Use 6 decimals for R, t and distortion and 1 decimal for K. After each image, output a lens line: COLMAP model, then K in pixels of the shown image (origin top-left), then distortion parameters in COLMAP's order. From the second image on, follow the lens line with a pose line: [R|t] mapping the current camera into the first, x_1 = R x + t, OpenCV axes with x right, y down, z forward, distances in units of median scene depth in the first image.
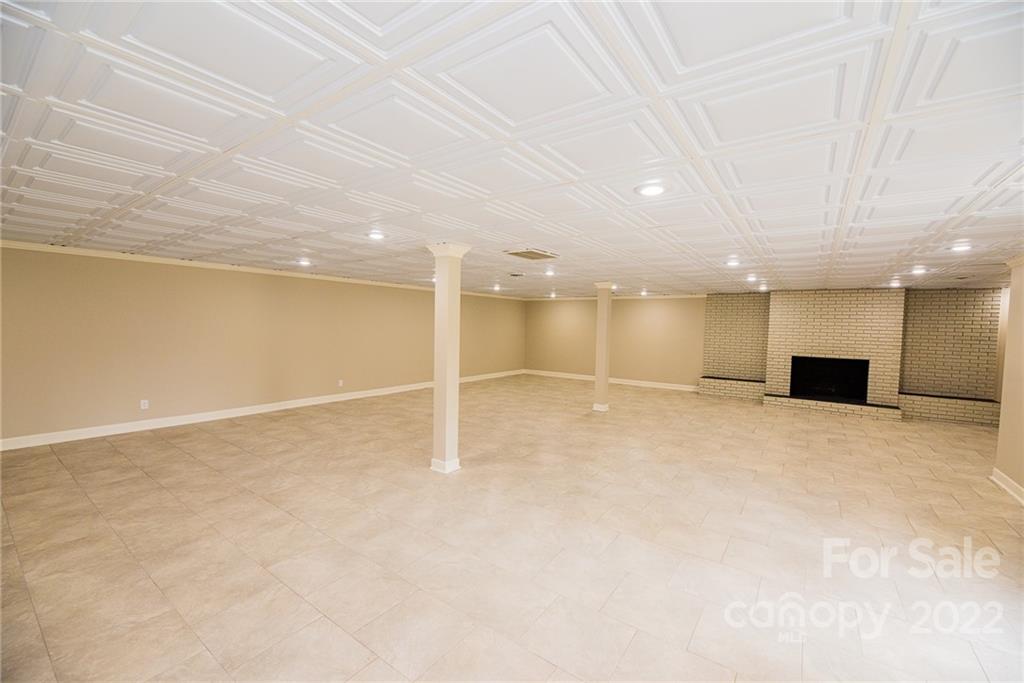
lens RADIAL K [[414.4, 0, 510.9], [0, 414.4, 344.5], [0, 0, 1]] dist [-0.001106, 0.000130]
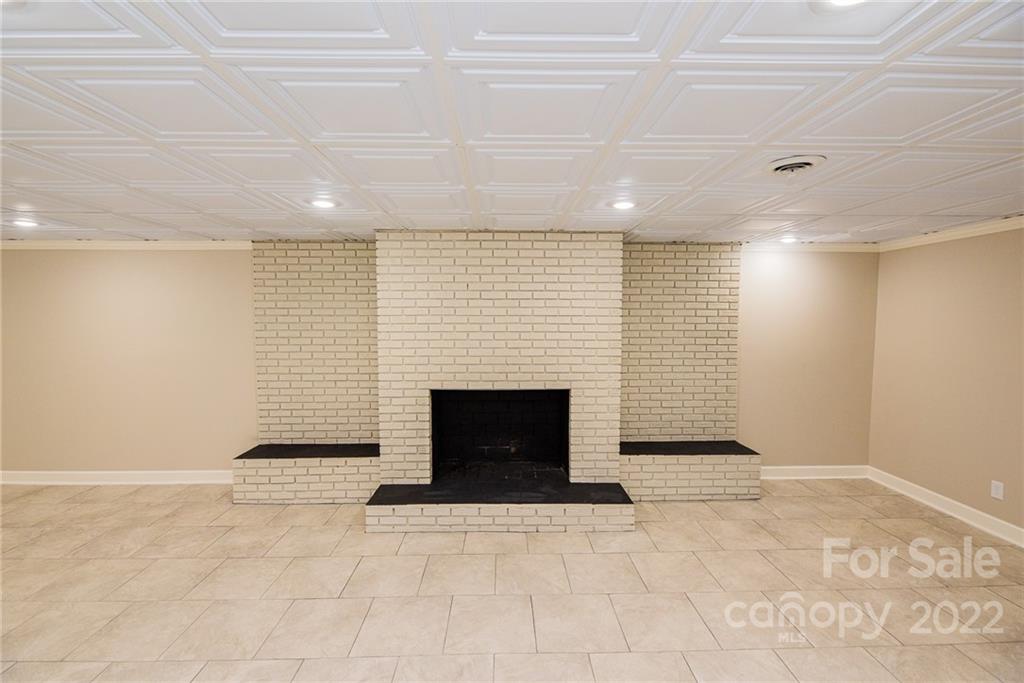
lens RADIAL K [[414.4, 0, 510.9], [0, 414.4, 344.5], [0, 0, 1]] dist [-0.001106, 0.000130]
pose [[0.796244, -0.035332, 0.603943, 0.496237], [0.049392, 0.998757, -0.006690, -0.009403], [-0.602956, 0.035156, 0.796999, 0.622053]]
